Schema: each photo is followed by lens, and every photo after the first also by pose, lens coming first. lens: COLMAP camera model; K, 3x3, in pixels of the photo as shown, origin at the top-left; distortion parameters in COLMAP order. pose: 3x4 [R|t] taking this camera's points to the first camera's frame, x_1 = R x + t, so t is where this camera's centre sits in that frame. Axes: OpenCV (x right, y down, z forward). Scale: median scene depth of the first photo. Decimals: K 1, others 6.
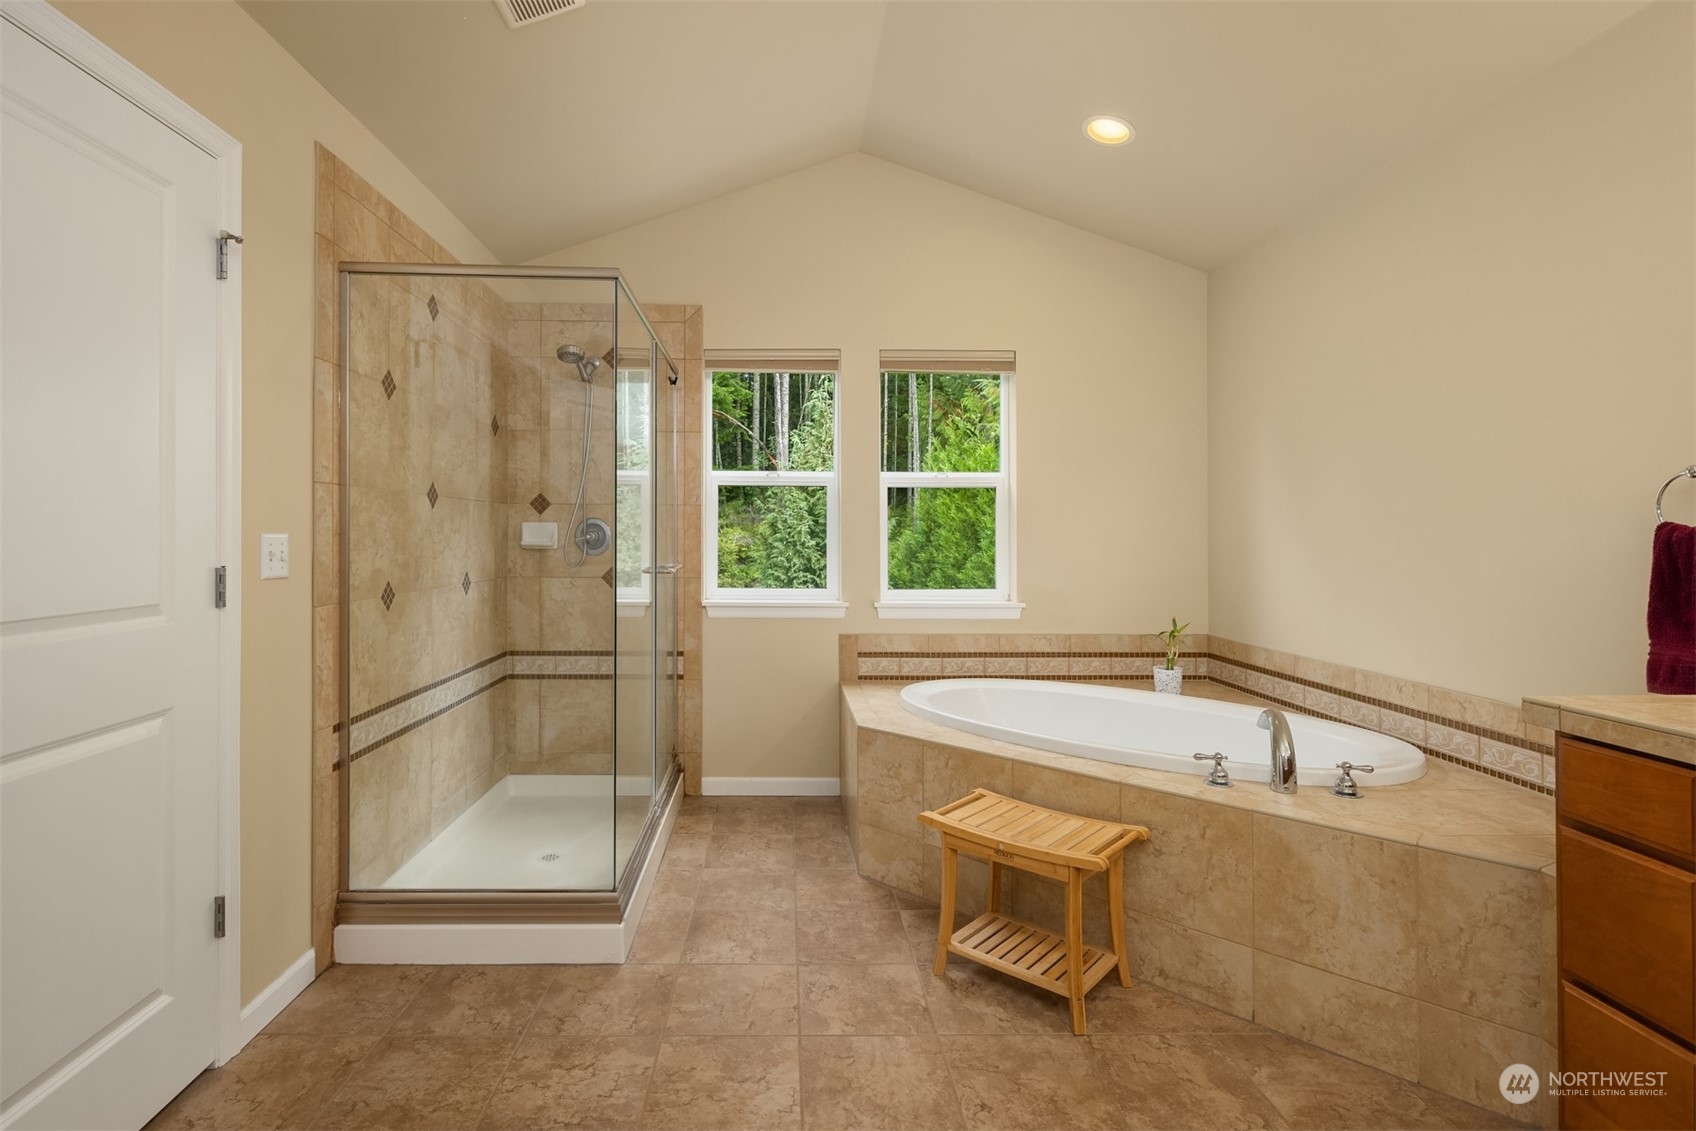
lens RADIAL K [[844.0, 0, 787.3], [0, 844.0, 529.8], [0, 0, 1]] dist [-0.000480, -0.003459]
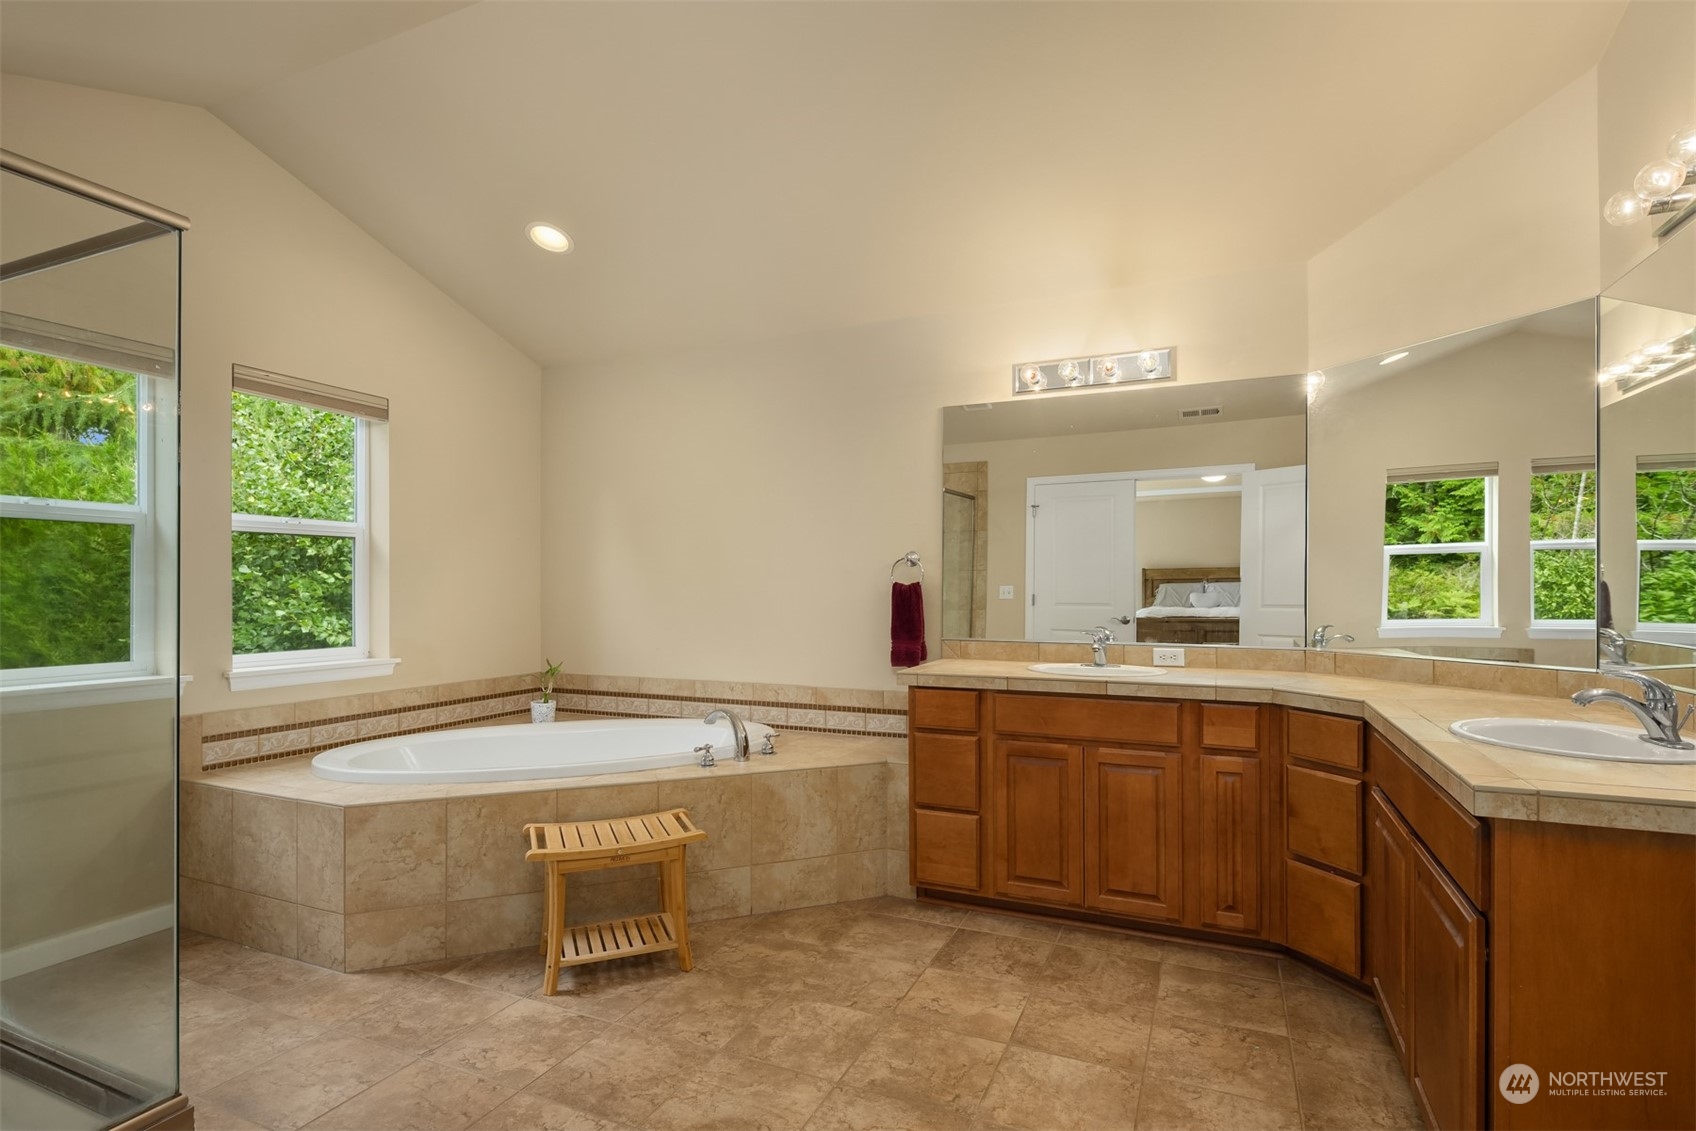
lens RADIAL K [[844.0, 0, 832.9], [0, 844.0, 577.2], [0, 0, 1]] dist [-0.000480, -0.003459]
pose [[0.409961, 0.008884, 0.912060, -0.655550], [-0.005643, 0.999958, -0.007204, -0.004426], [-0.912086, -0.002193, 0.409994, 0.220745]]
